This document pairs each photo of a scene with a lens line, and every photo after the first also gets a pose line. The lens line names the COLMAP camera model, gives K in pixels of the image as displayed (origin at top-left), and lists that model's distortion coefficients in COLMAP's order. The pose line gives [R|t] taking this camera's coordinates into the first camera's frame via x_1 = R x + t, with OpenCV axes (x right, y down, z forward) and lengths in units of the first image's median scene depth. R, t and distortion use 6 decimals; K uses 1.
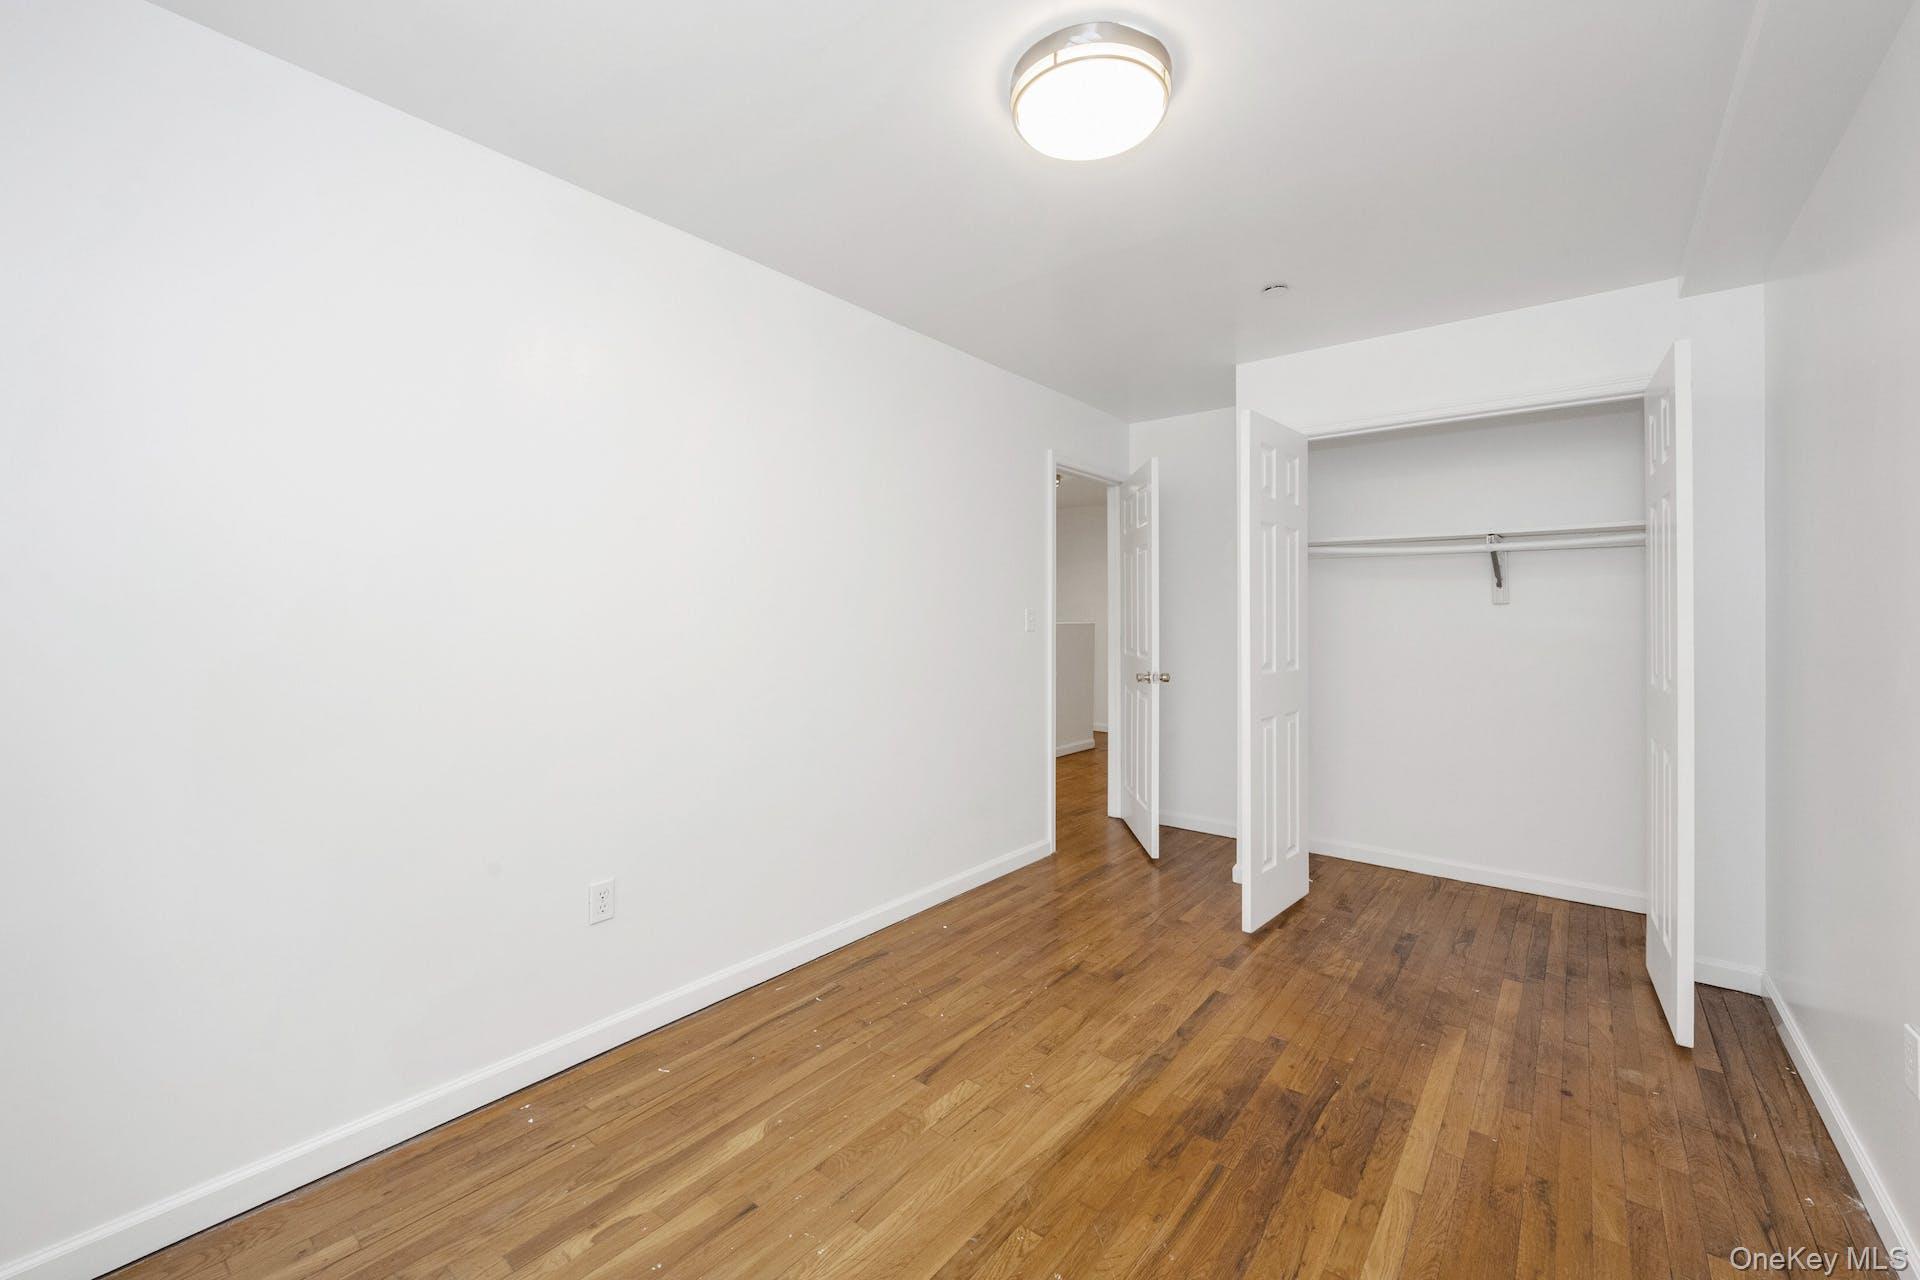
lens RADIAL K [[758.3, 0, 962.2], [0, 758.3, 635.4], [0, 0, 1]] dist [-0.000465, -0.000230]
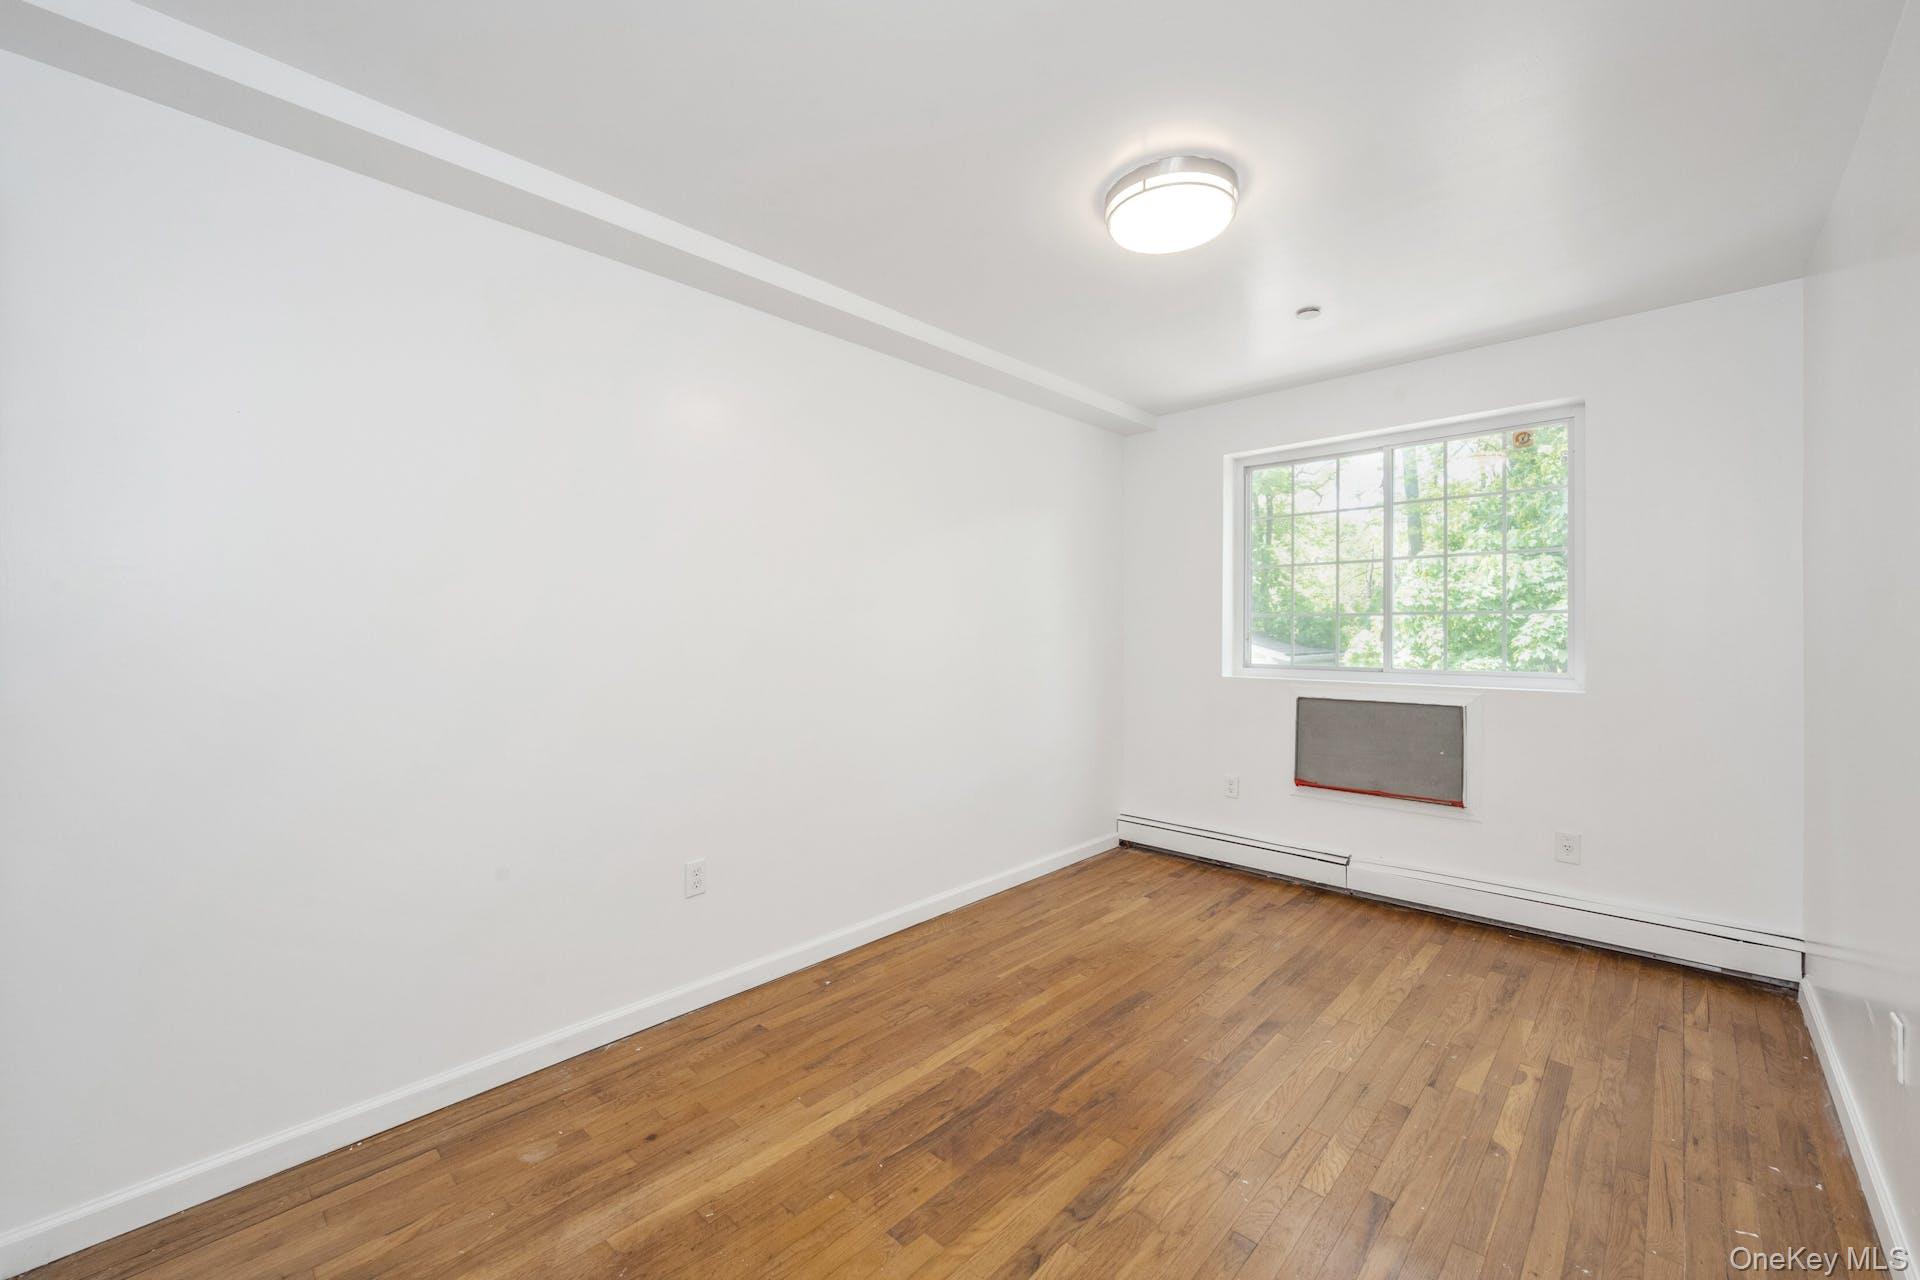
lens RADIAL K [[758.3, 0, 962.2], [0, 758.3, 635.4], [0, 0, 1]] dist [-0.000465, -0.000230]
pose [[-0.997209, -0.005311, 0.074471, 0.359733], [-0.003001, 0.999512, 0.031094, -0.046493], [-0.074599, 0.030784, -0.996738, 1.941213]]
